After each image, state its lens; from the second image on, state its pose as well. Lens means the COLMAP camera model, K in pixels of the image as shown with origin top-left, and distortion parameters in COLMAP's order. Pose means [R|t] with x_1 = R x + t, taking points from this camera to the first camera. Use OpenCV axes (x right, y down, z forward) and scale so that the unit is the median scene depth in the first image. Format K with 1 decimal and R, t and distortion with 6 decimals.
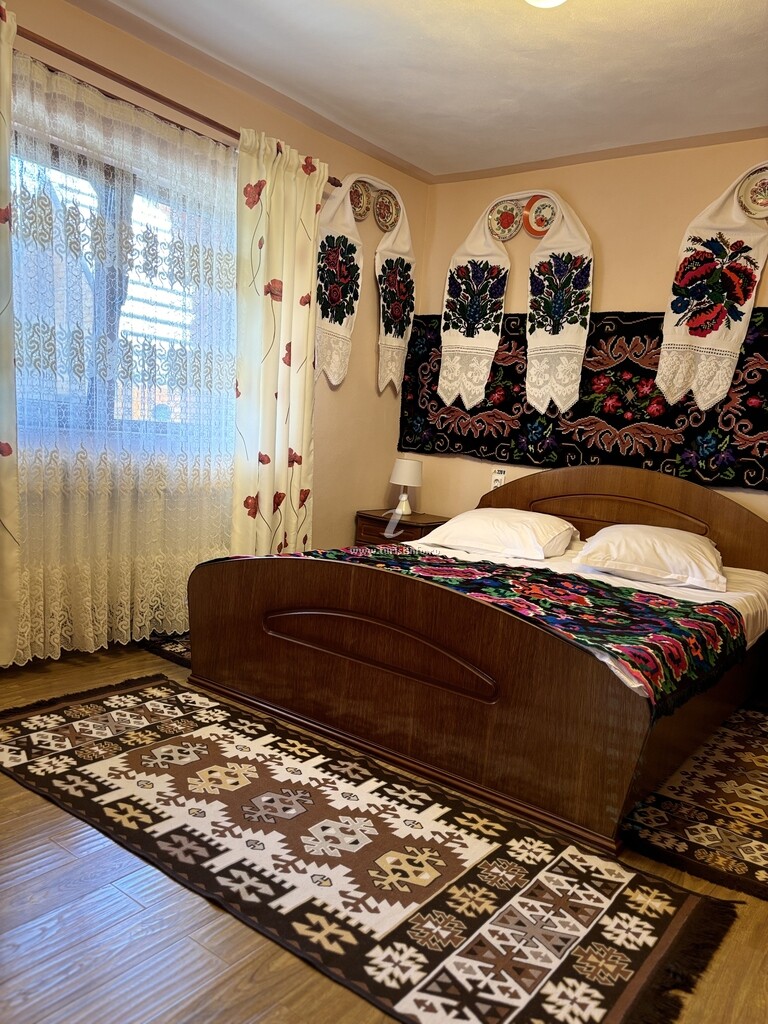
lens RADIAL K [[761.2, 0, 374.2], [0, 761.2, 507.9], [0, 0, 1]] dist [0.050992, -0.065057]
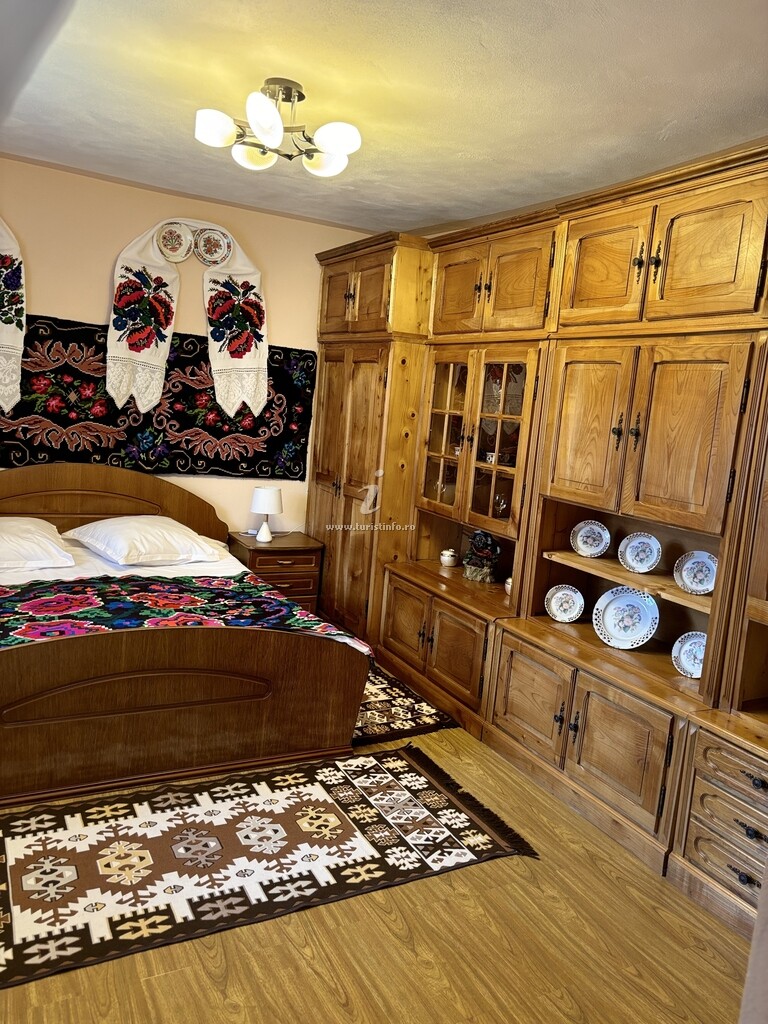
lens RADIAL K [[761.2, 0, 374.2], [0, 761.2, 507.9], [0, 0, 1]] dist [0.050992, -0.065057]
pose [[0.438325, -0.172398, 0.882128, -0.522157], [0.043288, 0.984343, 0.170865, -0.175218], [-0.897773, -0.036709, 0.438925, 0.133709]]
